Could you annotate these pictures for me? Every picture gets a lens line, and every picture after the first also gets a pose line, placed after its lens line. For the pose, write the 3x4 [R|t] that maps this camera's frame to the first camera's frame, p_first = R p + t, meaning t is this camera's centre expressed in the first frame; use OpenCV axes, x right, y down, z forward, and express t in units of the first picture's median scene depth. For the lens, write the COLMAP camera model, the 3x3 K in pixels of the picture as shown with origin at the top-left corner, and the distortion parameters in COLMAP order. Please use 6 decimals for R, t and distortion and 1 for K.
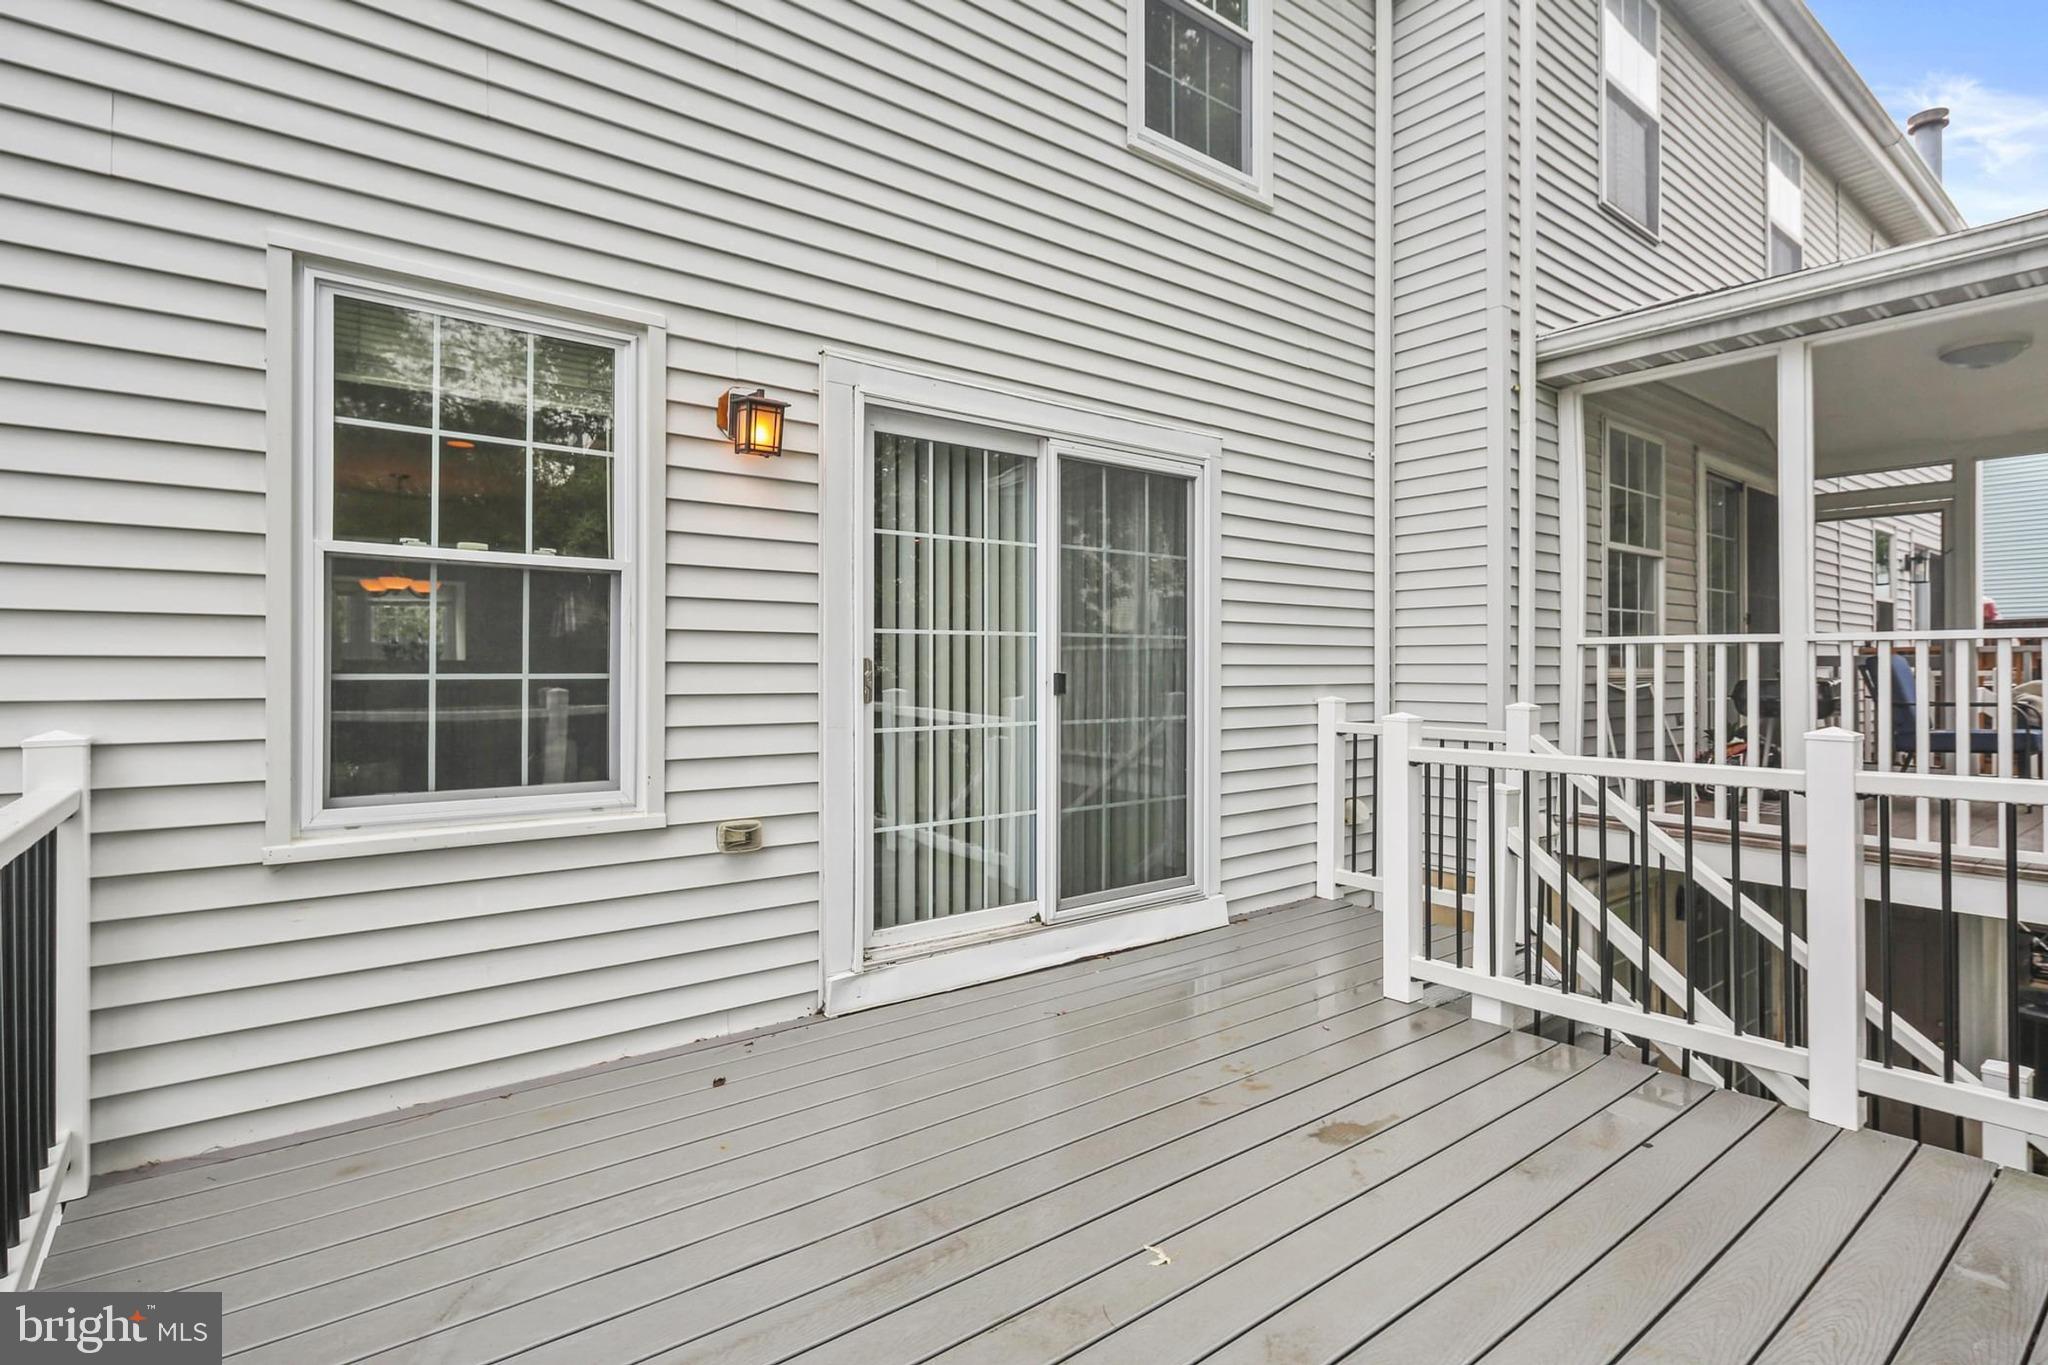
lens RADIAL K [[986.7, 0, 1029.5], [0, 986.7, 673.9], [0, 0, 1]] dist [-0.000267, -0.001695]
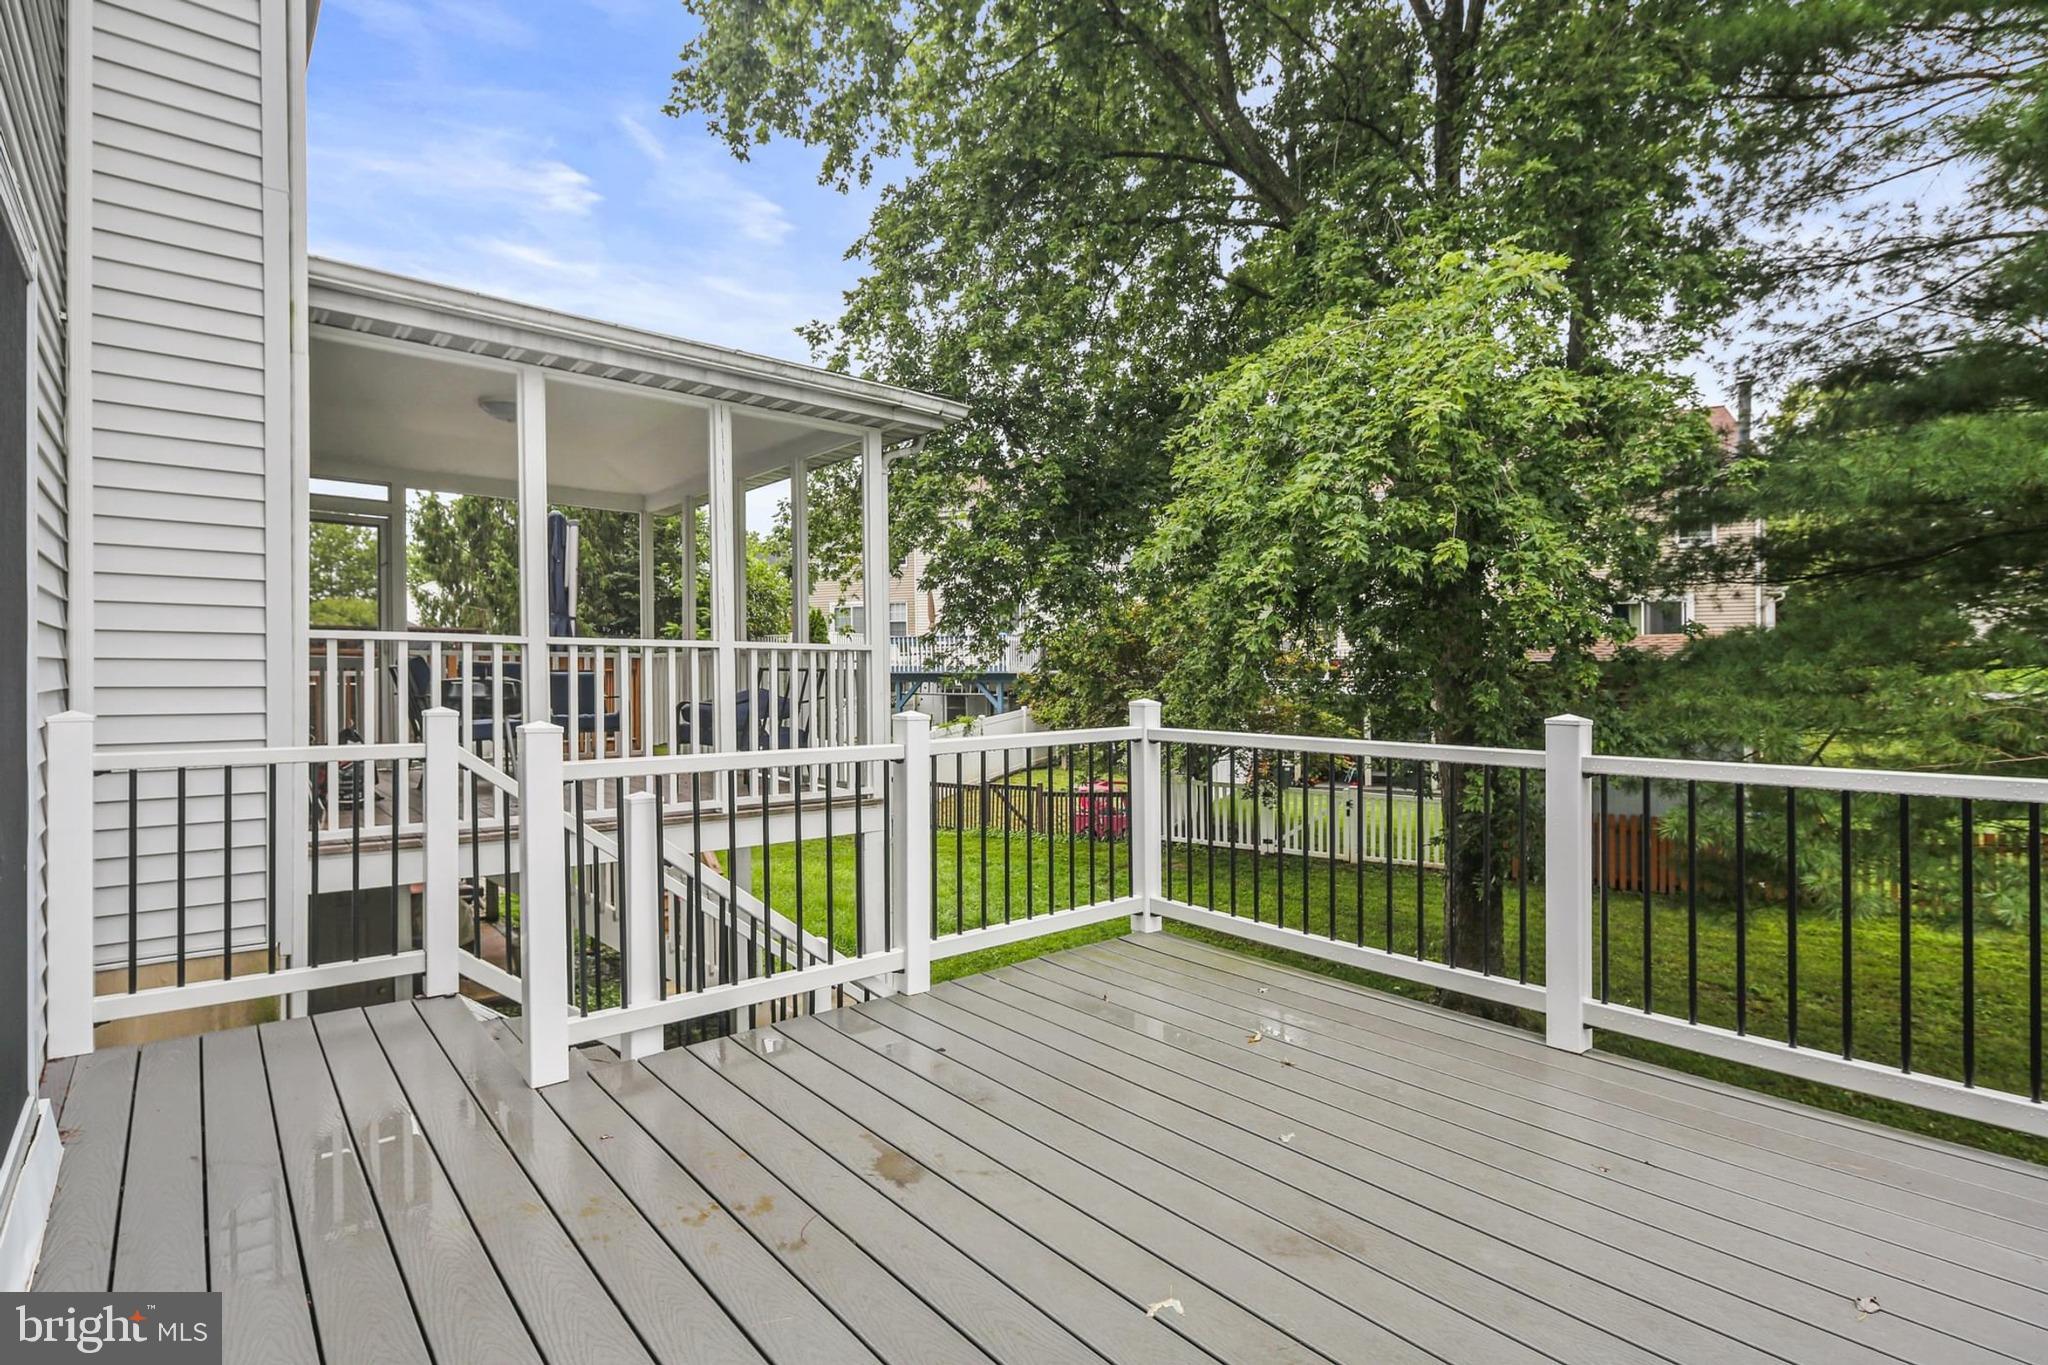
lens RADIAL K [[986.7, 0, 1029.5], [0, 986.7, 673.9], [0, 0, 1]] dist [-0.000267, -0.001695]
pose [[-0.047141, 0.001839, 0.998887, -0.449840], [-0.001410, 0.999997, -0.001908, 0.002519], [-0.998887, -0.001498, -0.047138, 0.672383]]
